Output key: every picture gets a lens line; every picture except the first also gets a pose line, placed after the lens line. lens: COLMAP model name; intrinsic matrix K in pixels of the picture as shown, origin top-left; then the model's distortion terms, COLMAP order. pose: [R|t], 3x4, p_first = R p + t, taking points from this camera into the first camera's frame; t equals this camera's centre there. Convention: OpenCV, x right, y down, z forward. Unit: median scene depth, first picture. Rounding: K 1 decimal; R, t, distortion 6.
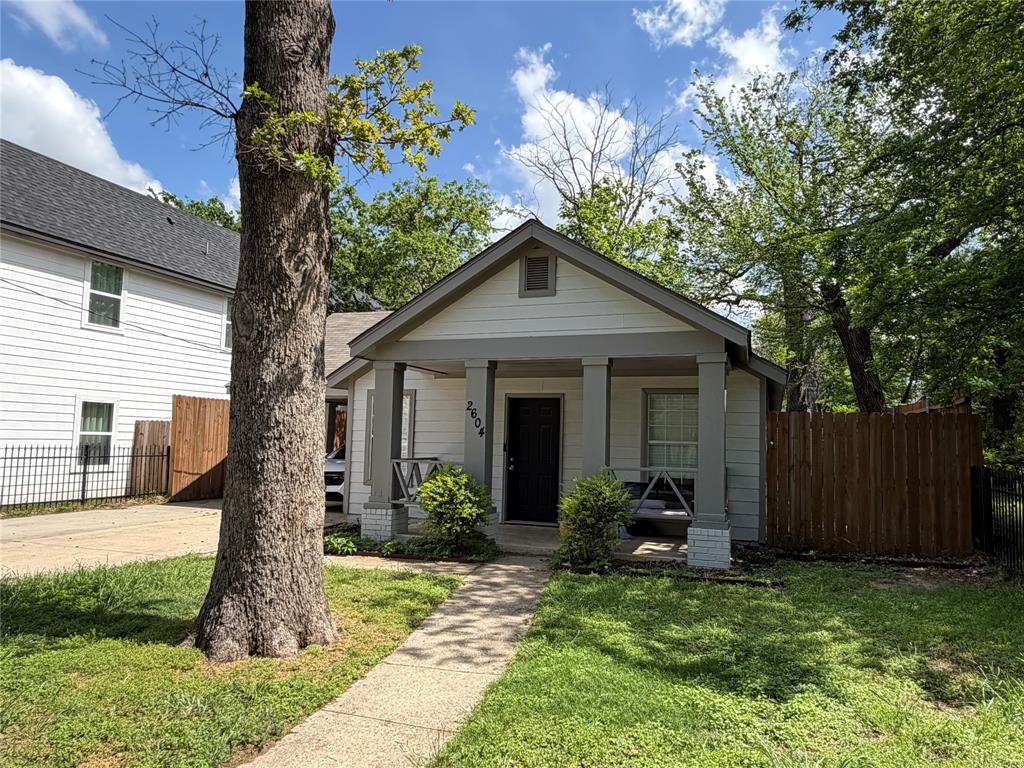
lens RADIAL K [[708.2, 0, 525.4], [0, 708.2, 382.9], [0, 0, 1]] dist [0.001207, 0.003400]
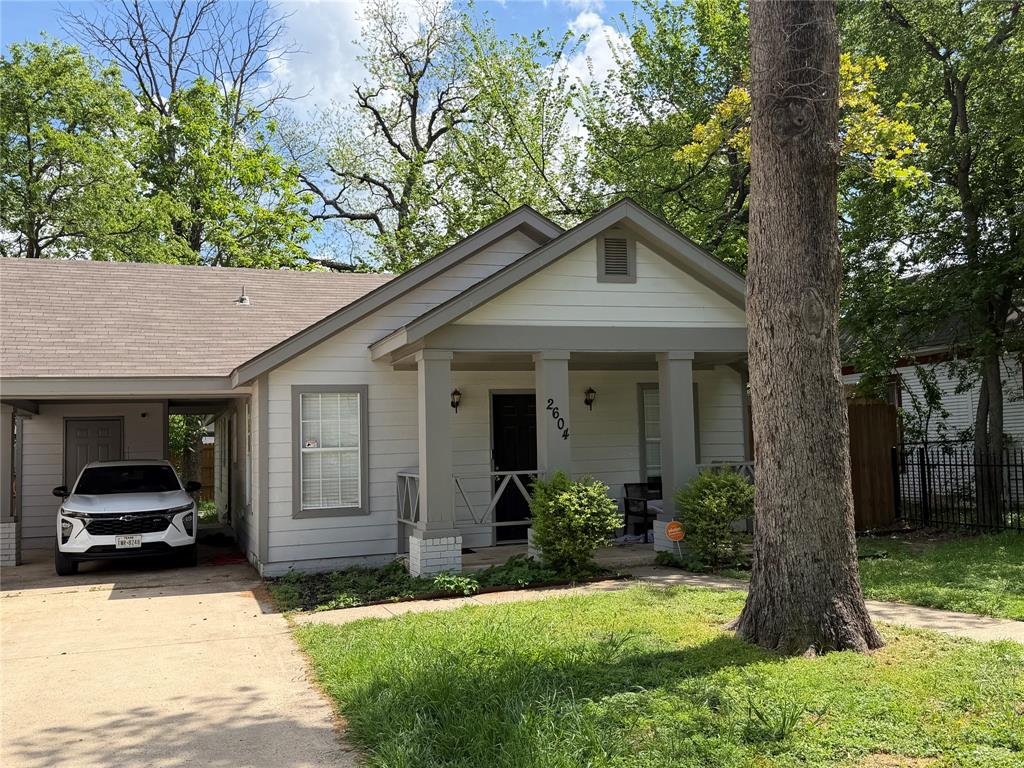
lens RADIAL K [[967.5, 0, 530.6], [0, 967.5, 384.2], [0, 0, 1]] dist [0.171528, -0.343861]
pose [[0.770988, -0.004987, 0.636830, -0.926736], [-0.003718, 0.999917, 0.012332, -0.006897], [-0.636839, -0.011875, 0.770906, 0.121808]]
